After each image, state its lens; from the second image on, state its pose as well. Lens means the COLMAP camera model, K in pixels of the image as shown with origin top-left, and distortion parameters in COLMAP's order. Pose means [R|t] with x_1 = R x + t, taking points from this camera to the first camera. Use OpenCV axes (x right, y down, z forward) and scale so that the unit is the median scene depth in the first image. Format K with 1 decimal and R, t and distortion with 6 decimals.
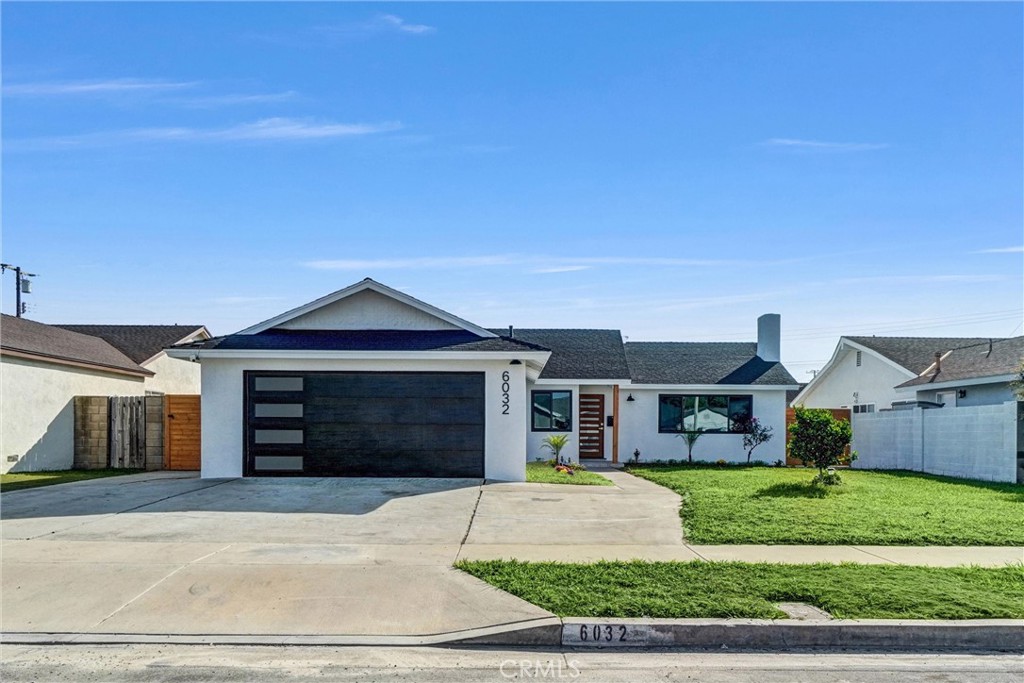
lens RADIAL K [[452.7, 0, 515.1], [0, 452.7, 341.1], [0, 0, 1]] dist [-0.010075, 0.002965]
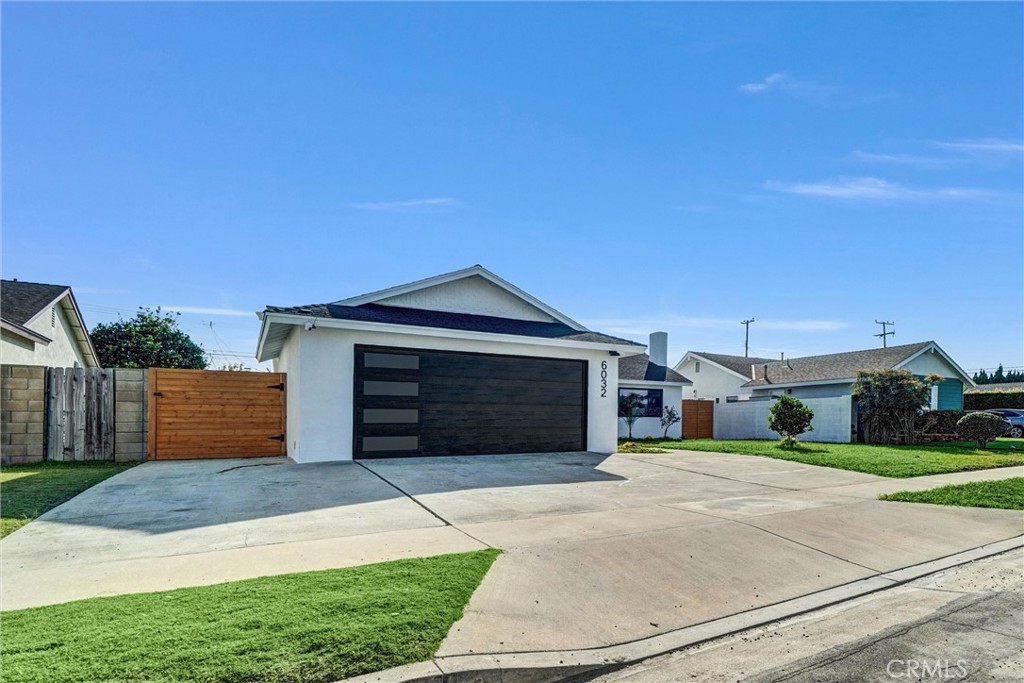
lens RADIAL K [[385.0, 0, 540.6], [0, 385.0, 342.9], [0, 0, 1]] dist [-0.005624, 0.000411]
pose [[0.917287, 0.073754, 0.391336, -0.451713], [-0.073961, 0.997155, -0.014566, 0.036558], [-0.391297, -0.015583, 0.920132, 0.104179]]
